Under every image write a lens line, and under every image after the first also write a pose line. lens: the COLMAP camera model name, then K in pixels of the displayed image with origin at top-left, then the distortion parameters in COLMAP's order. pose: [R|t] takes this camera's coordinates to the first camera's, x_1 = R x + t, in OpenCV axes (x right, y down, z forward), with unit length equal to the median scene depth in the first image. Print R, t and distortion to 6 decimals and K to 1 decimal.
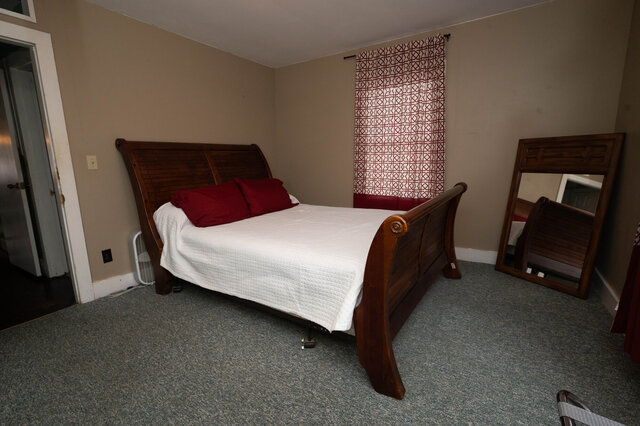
lens RADIAL K [[310.2, 0, 320.0], [0, 310.2, 213.0], [0, 0, 1]] dist [-0.001384, -0.000289]
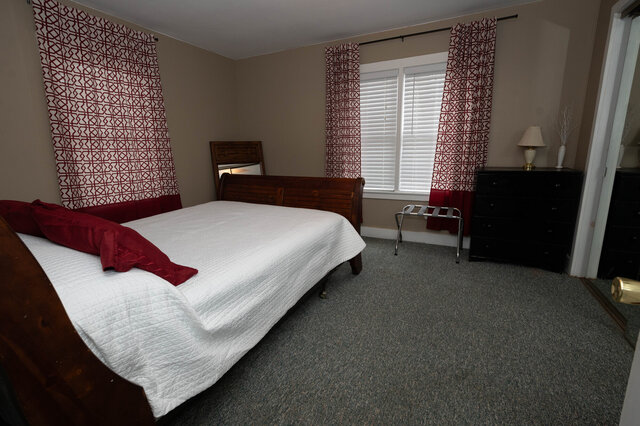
lens RADIAL K [[310.2, 0, 320.0], [0, 310.2, 213.0], [0, 0, 1]] dist [-0.001384, -0.000289]
pose [[-0.166175, -0.176776, 0.970122, -0.856625], [0.195231, 0.958428, 0.208087, -0.122360], [-0.966577, 0.223977, -0.124754, 0.765003]]
